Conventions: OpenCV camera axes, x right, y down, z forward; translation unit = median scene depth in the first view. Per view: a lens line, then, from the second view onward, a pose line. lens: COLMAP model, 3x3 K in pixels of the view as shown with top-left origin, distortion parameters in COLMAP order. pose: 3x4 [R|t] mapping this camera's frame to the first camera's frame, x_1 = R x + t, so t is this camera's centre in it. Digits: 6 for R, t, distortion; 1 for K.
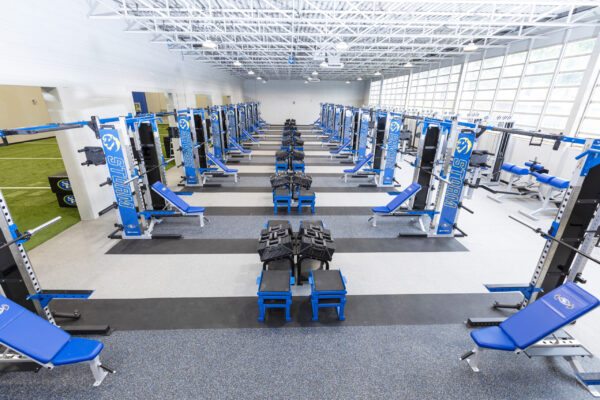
lens RADIAL K [[265.4, 0, 297.2], [0, 265.4, 199.8], [0, 0, 1]] dist [0.012579, -0.000978]
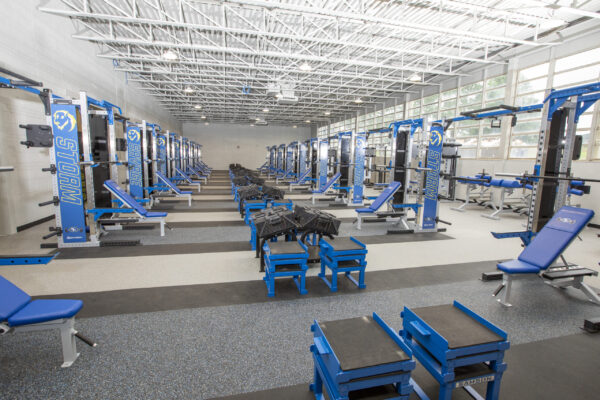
lens RADIAL K [[297.0, 0, 296.9], [0, 297.0, 199.1], [0, 0, 1]] dist [-0.023325, 0.012747]
pose [[0.978041, -0.017492, 0.207677, -0.250116], [0.062370, 0.975370, -0.211572, 0.368702], [-0.198861, 0.219879, 0.955043, 0.043662]]
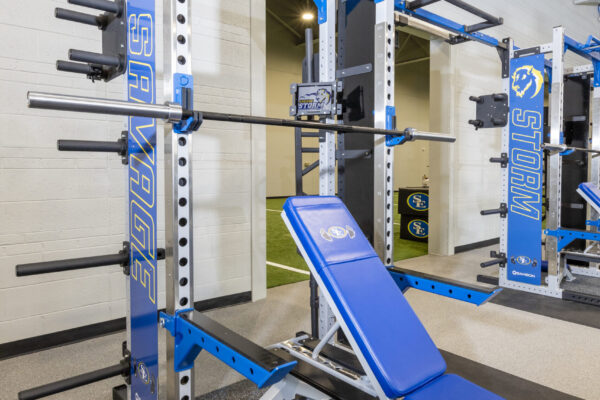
lens RADIAL K [[445.7, 0, 328.4], [0, 445.7, 185.6], [0, 0, 1]] dist [-0.009653, 0.007924]
pose [[0.655658, 0.019630, -0.754803, -0.406417], [-0.265546, 0.941795, -0.206173, 0.355180], [0.706822, 0.335614, 0.622708, 0.359625]]
